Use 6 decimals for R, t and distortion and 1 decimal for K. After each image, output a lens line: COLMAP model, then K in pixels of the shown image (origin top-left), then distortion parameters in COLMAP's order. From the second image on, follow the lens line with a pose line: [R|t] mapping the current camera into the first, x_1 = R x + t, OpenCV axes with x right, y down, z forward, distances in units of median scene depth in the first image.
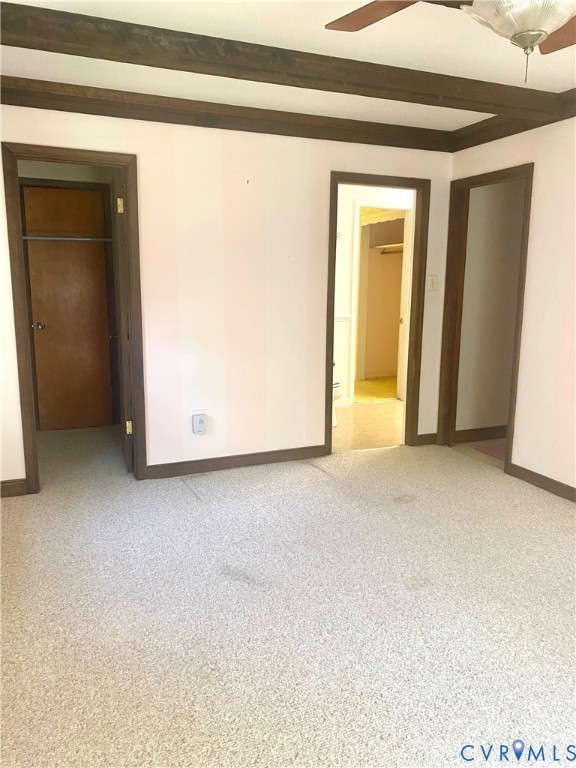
lens RADIAL K [[591.3, 0, 288.0], [0, 591.3, 384.0], [0, 0, 1]] dist [0.079322, -0.059004]
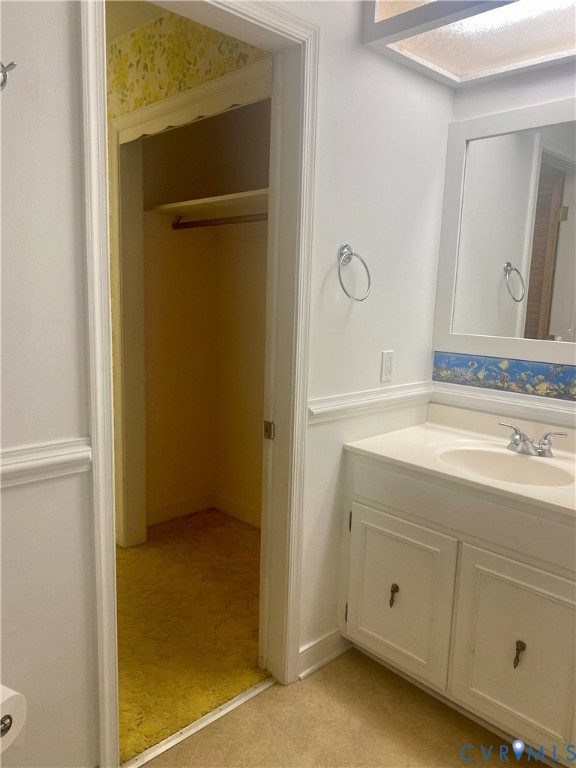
lens RADIAL K [[591.3, 0, 288.0], [0, 591.3, 384.0], [0, 0, 1]] dist [0.079322, -0.059004]
pose [[0.928055, -0.039870, 0.370303, 0.075688], [0.042939, 0.999078, -0.000046, -0.110565], [-0.369960, 0.015943, 0.928911, 0.608372]]
